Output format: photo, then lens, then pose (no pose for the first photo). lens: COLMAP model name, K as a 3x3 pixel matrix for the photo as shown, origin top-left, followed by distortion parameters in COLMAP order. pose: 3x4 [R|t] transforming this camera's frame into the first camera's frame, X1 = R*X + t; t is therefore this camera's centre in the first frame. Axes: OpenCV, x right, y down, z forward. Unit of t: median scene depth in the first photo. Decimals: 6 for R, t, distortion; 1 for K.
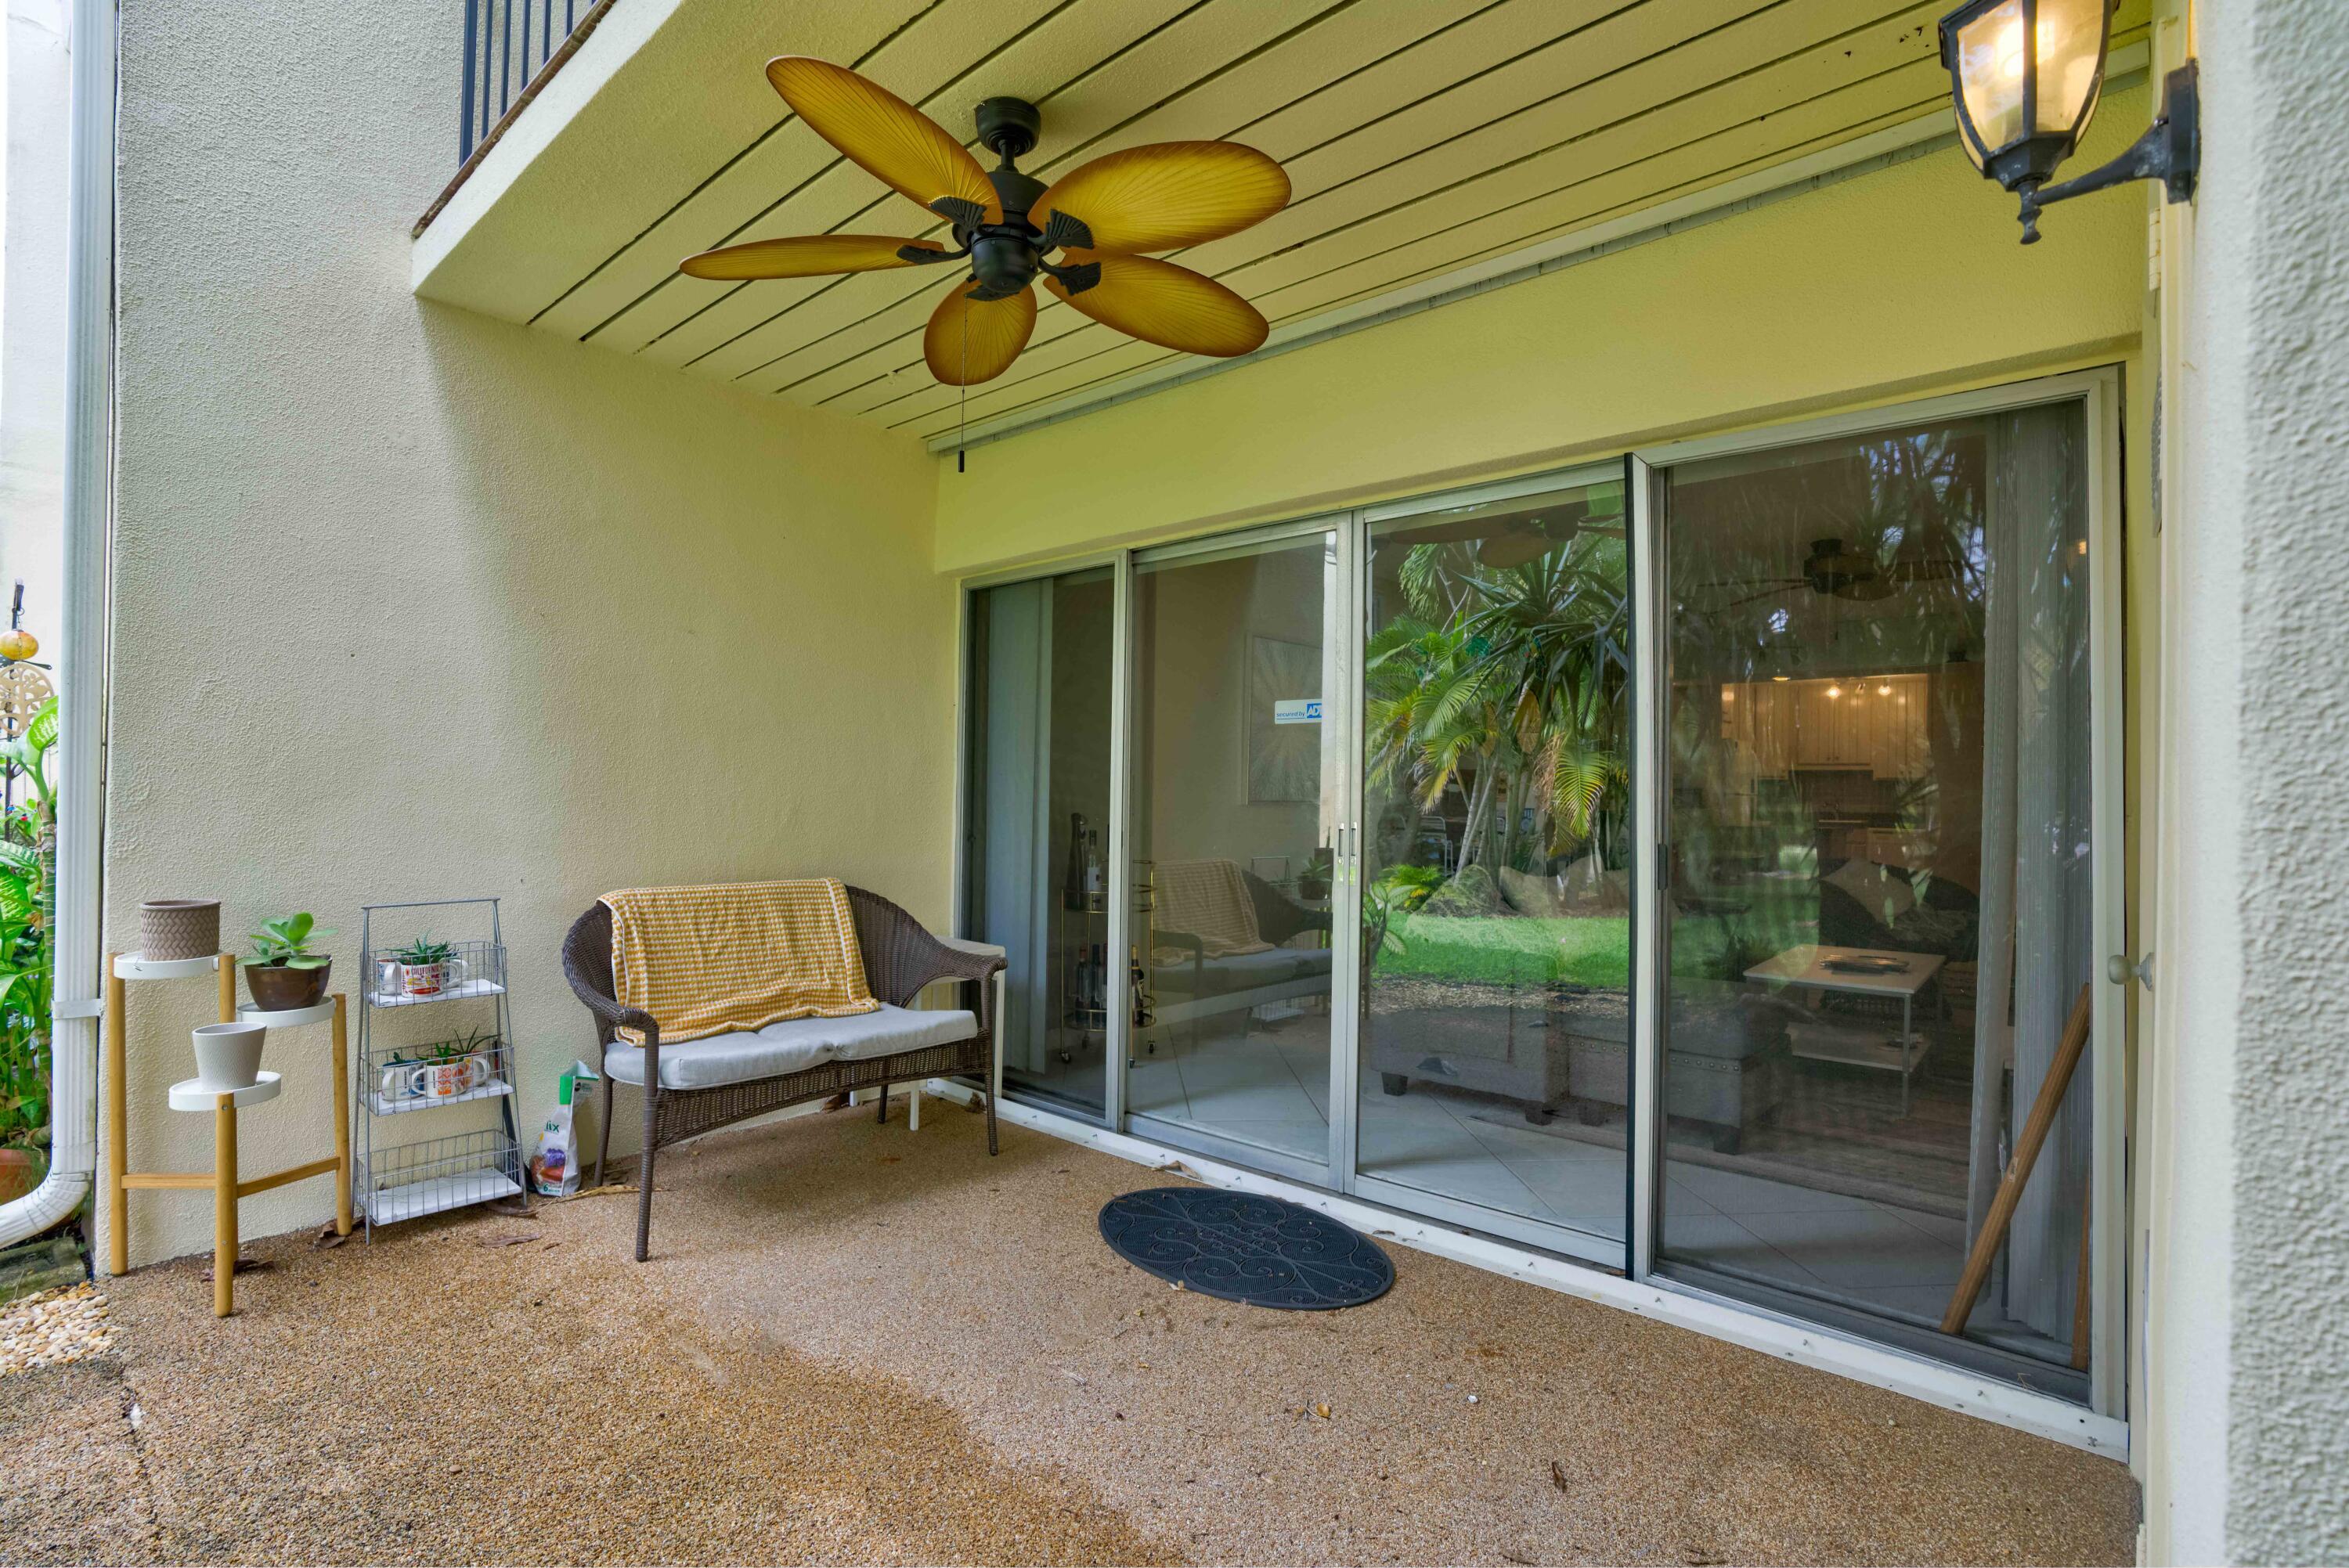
lens RADIAL K [[1132.5, 0, 1184.1], [0, 1132.5, 783.5], [0, 0, 1]] dist [-0.055031, 0.023185]
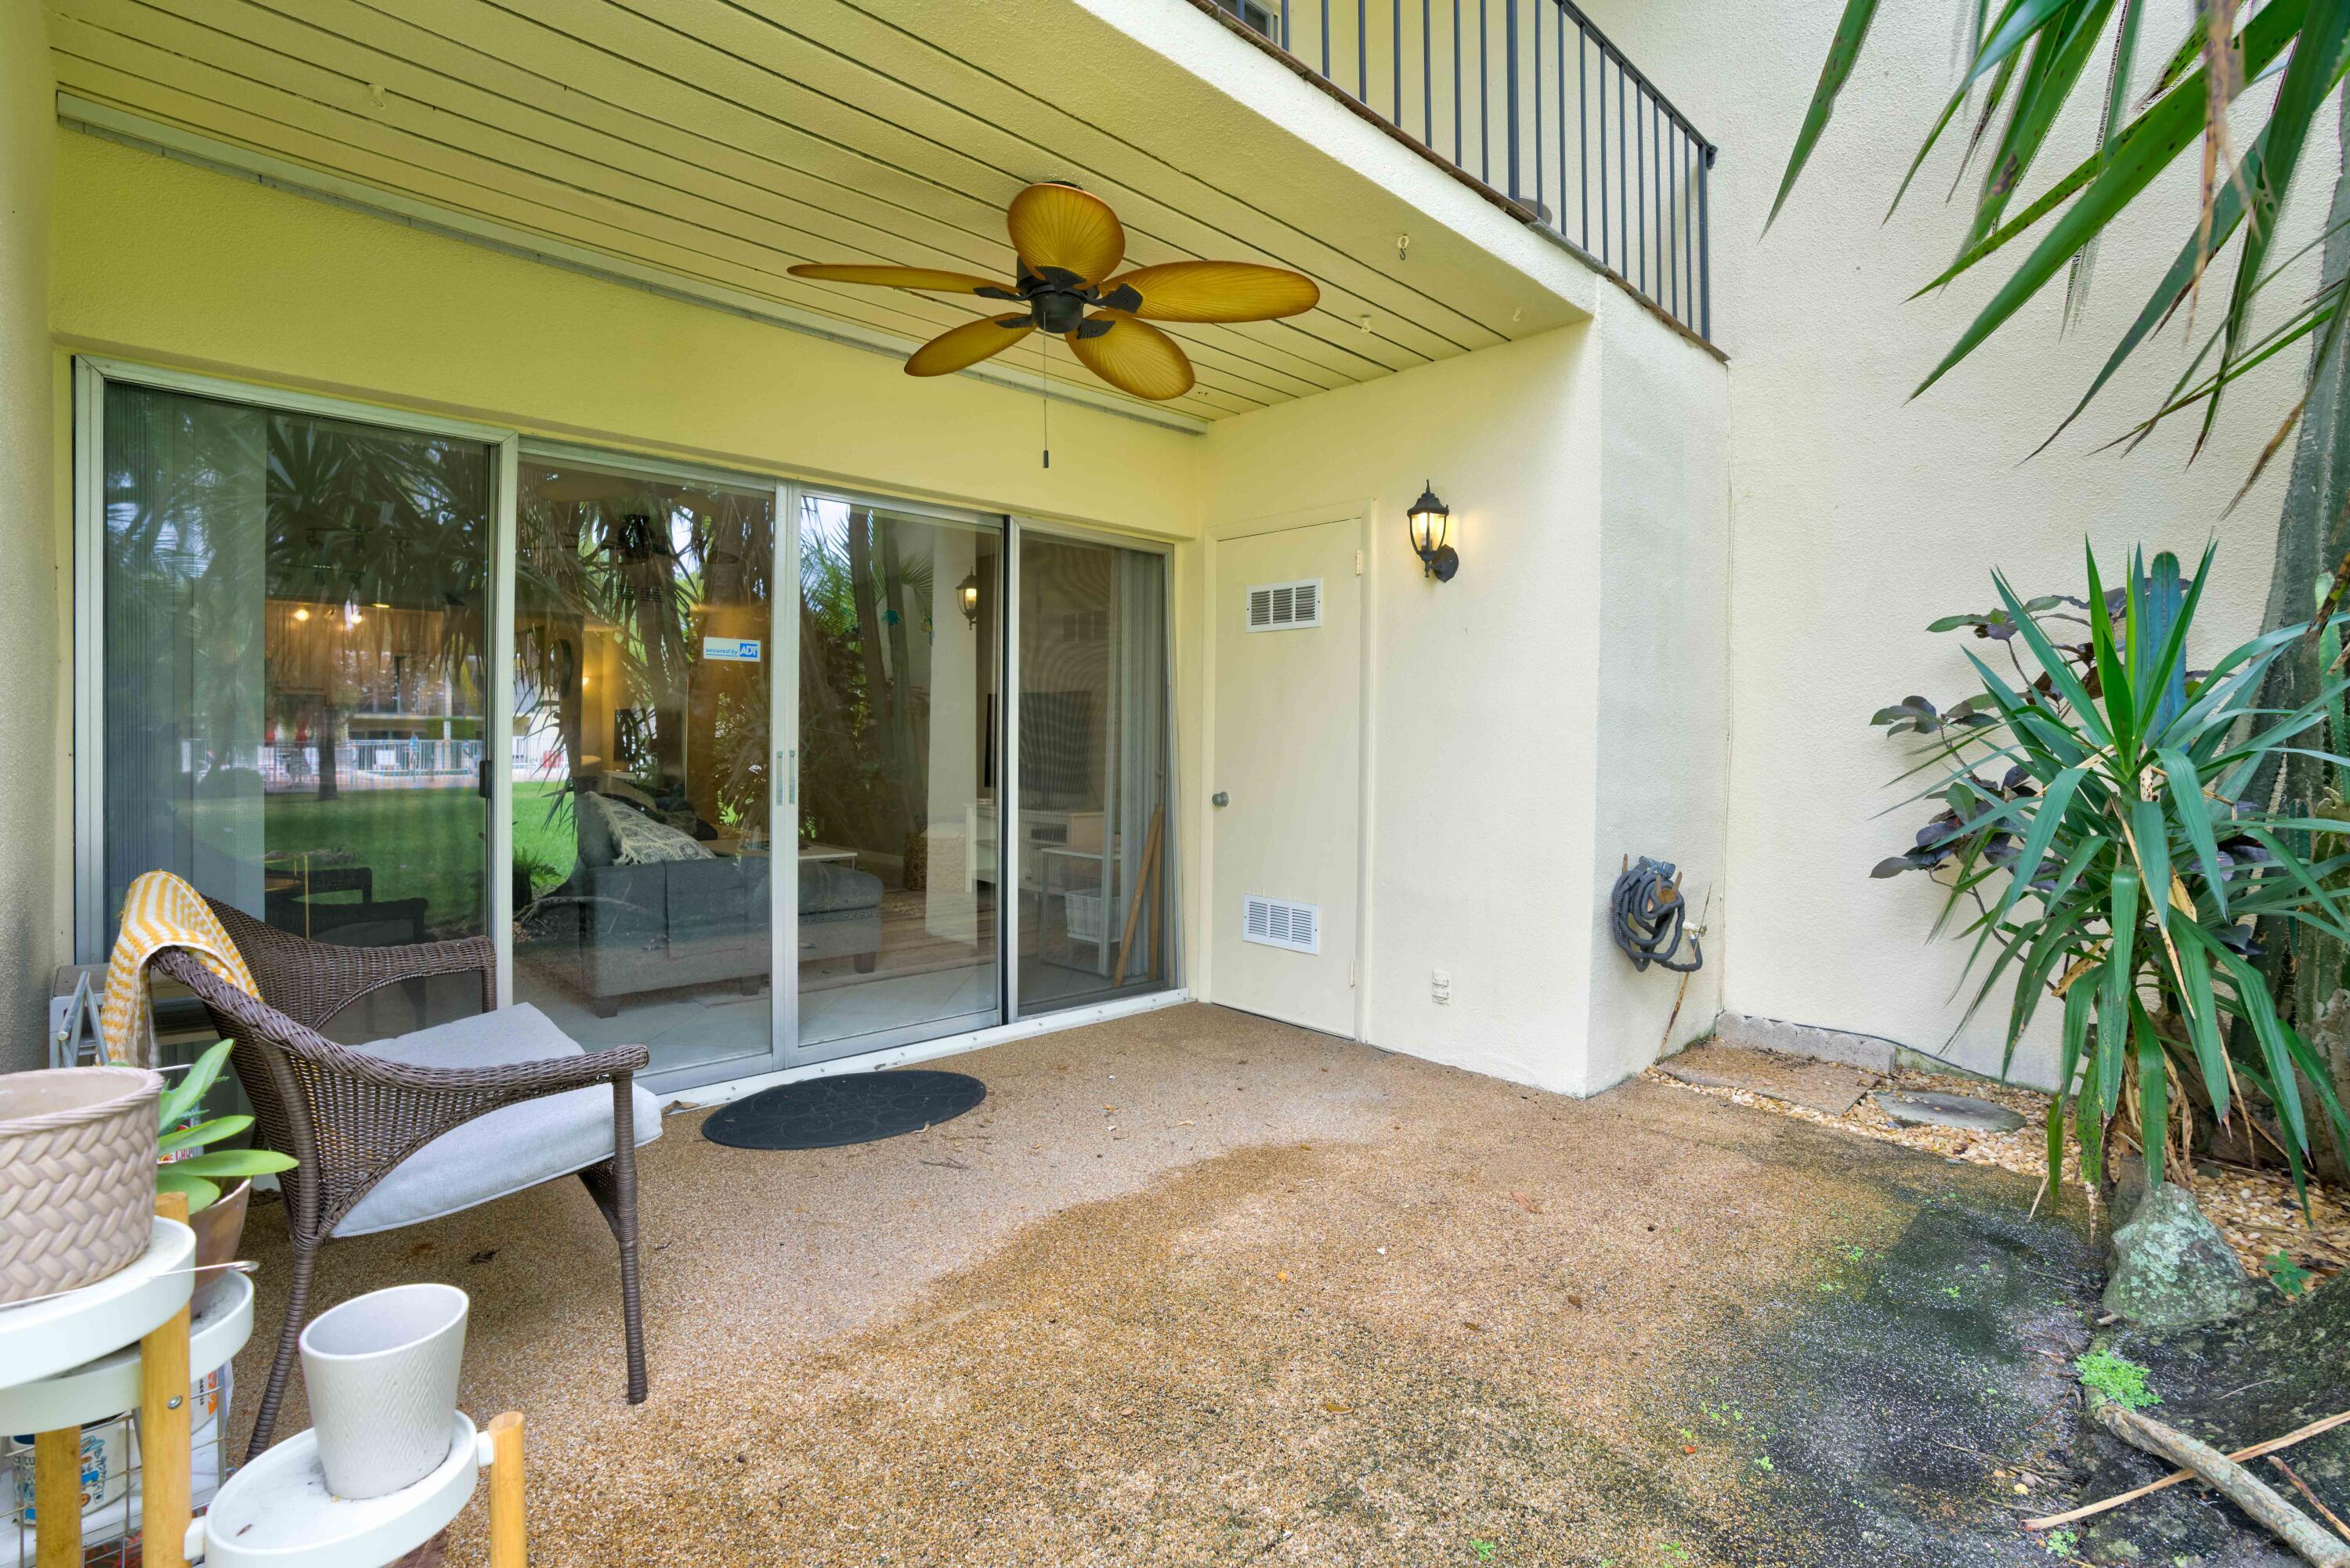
lens RADIAL K [[1095.7, 0, 1162.4], [0, 1095.7, 784.1], [0, 0, 1]] dist [-0.073925, 0.032323]
pose [[0.073829, -0.054072, 0.995804, -1.186407], [-0.021064, 0.998222, 0.055765, -0.003668], [-0.997048, -0.025092, 0.072558, 0.673906]]
